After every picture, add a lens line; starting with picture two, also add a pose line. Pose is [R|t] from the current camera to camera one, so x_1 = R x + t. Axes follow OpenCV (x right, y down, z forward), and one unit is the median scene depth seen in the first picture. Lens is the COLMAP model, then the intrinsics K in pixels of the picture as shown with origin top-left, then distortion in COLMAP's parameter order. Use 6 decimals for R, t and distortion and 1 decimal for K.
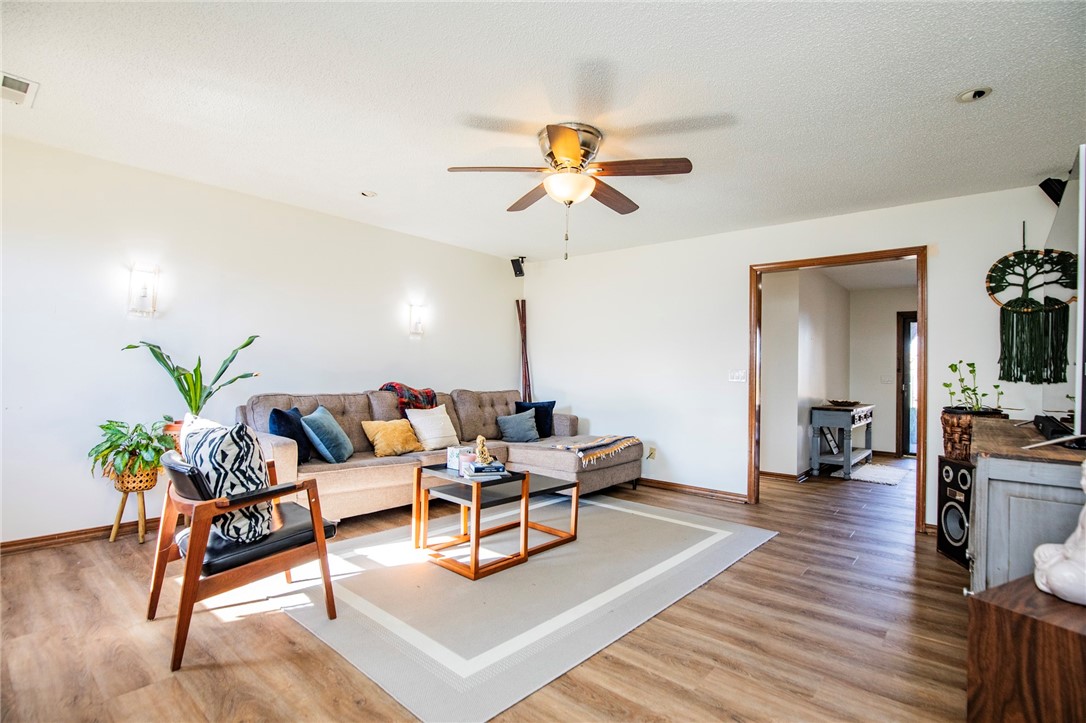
lens RADIAL K [[501.3, 0, 549.0], [0, 501.3, 359.8], [0, 0, 1]] dist [-0.029905, 0.001653]
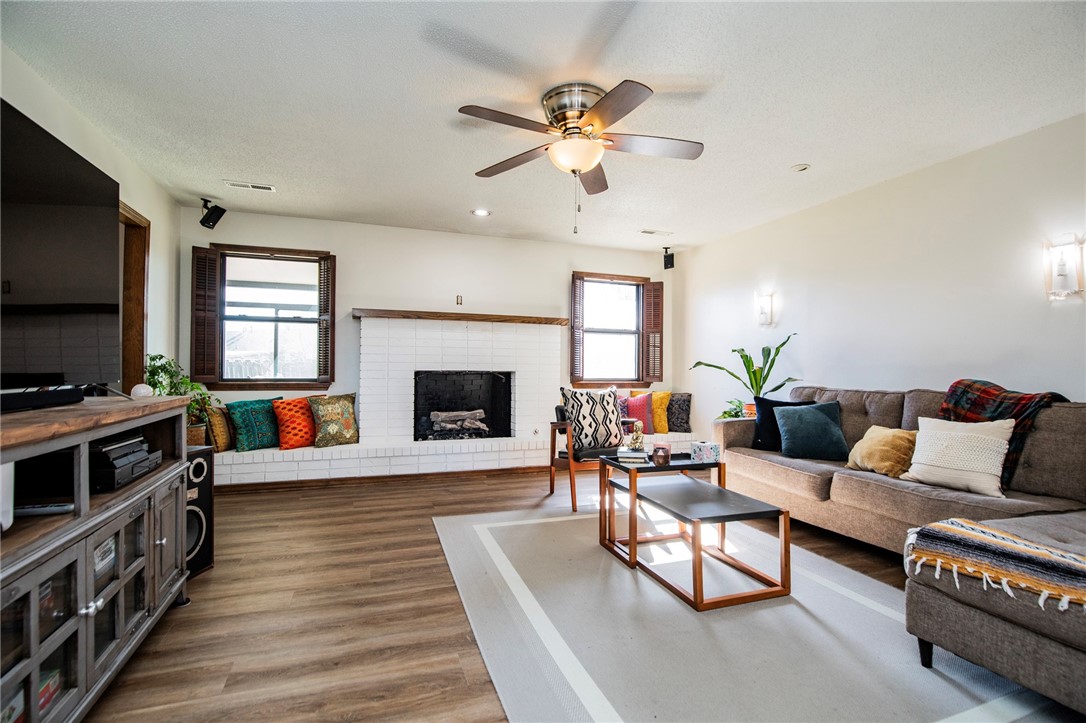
lens RADIAL K [[514.0, 0, 547.5], [0, 514.0, 351.6], [0, 0, 1]] dist [-0.023117, 0.000427]
pose [[-0.473890, -0.049879, -0.879170, 1.046164], [0.000894, 0.998367, -0.057123, 0.092032], [0.880584, -0.027856, -0.473072, 1.636265]]
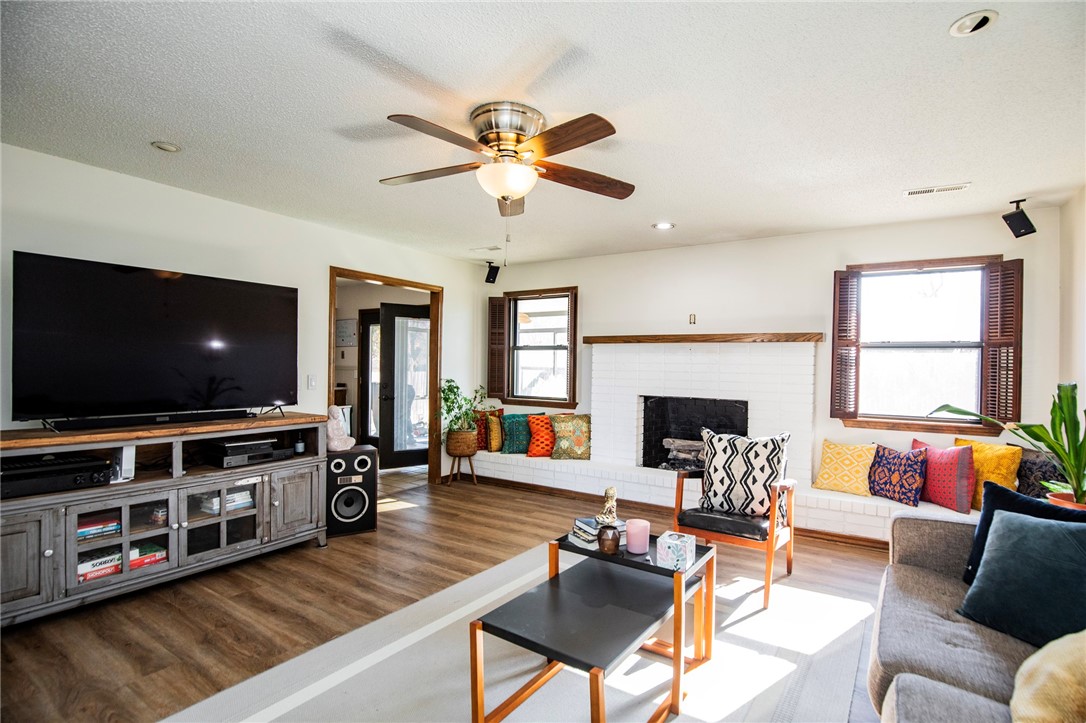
lens RADIAL K [[518.1, 0, 559.5], [0, 518.1, 351.1], [0, 0, 1]] dist [-0.028225, 0.000464]
pose [[-0.988345, -0.037686, -0.147493, 0.087485], [-0.030621, 0.998285, -0.049886, -0.014128], [0.149120, -0.044788, -0.987804, 2.198563]]
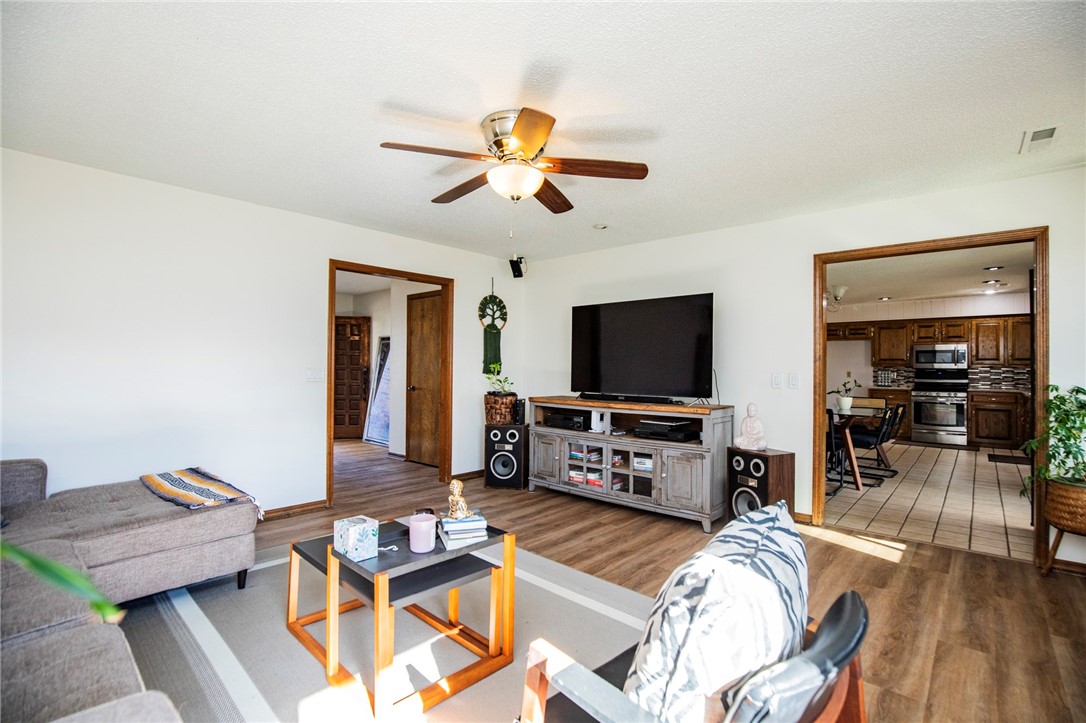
lens RADIAL K [[501.3, 0, 549.0], [0, 501.3, 359.8], [0, 0, 1]] dist [-0.029905, 0.001653]
pose [[0.019781, 0.000615, 0.999804, -0.997465], [-0.030111, 0.999547, -0.000019, -0.013635], [-0.999351, -0.030104, 0.019790, 1.065670]]
